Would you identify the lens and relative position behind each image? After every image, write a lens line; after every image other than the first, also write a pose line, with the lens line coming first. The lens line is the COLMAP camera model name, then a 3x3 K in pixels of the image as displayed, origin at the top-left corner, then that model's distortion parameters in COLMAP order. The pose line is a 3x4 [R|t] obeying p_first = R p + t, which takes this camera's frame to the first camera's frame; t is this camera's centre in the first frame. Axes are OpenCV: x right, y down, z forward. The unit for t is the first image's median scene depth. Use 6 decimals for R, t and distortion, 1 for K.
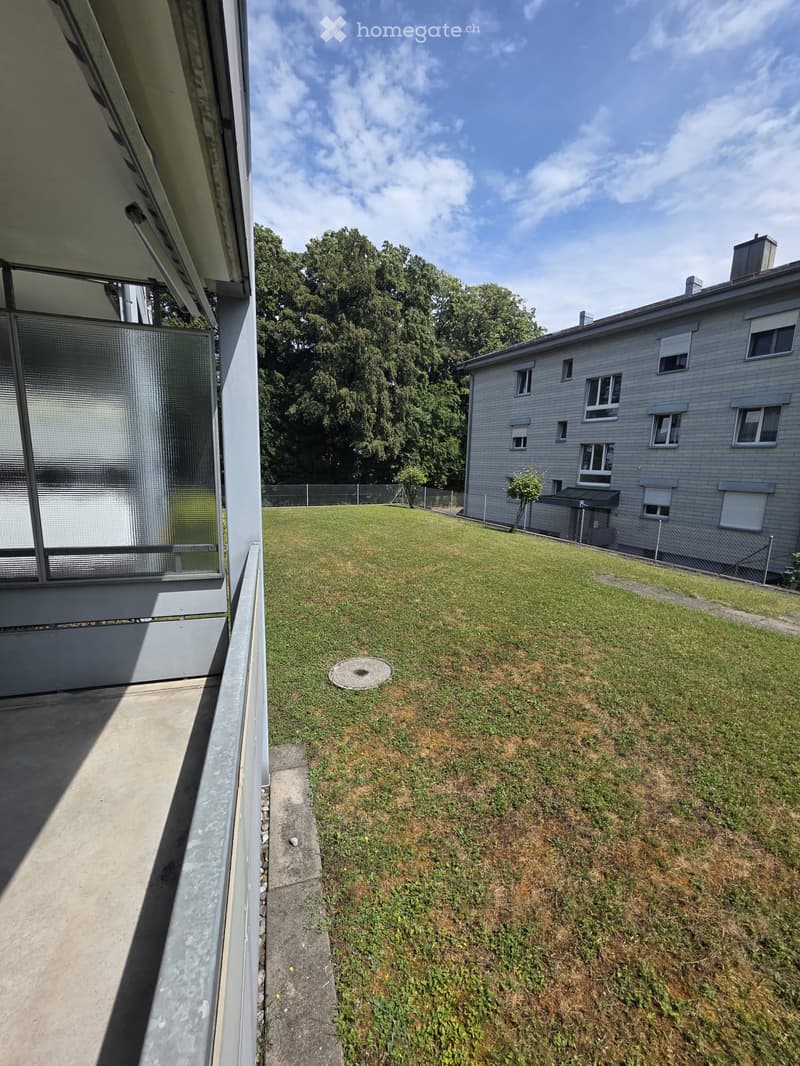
lens RADIAL K [[427.2, 0, 394.7], [0, 427.2, 533.3], [0, 0, 1]] dist [-0.002203, 0.000133]
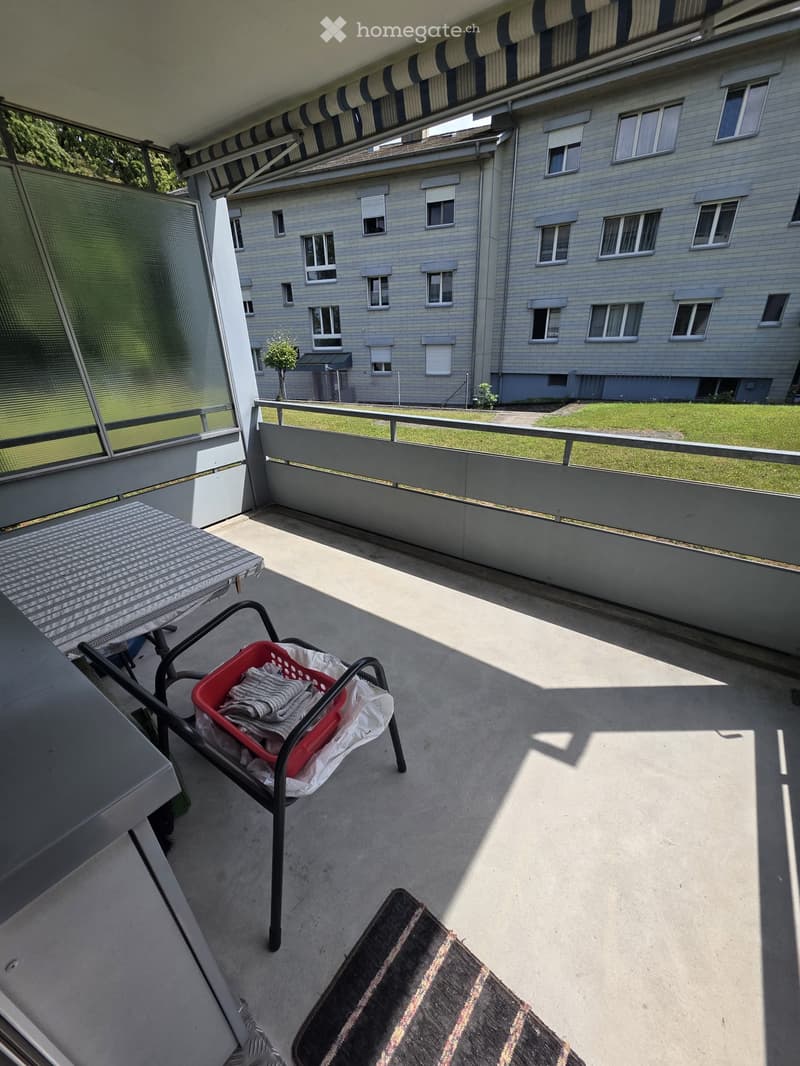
lens RADIAL K [[427.2, 0, 408.7], [0, 427.2, 536.2], [0, 0, 1]] dist [-0.002203, 0.000133]
pose [[0.775608, -0.317939, 0.545296, -0.140366], [0.153362, 0.932915, 0.325807, 0.010546], [-0.612301, -0.169070, 0.772336, -0.055241]]
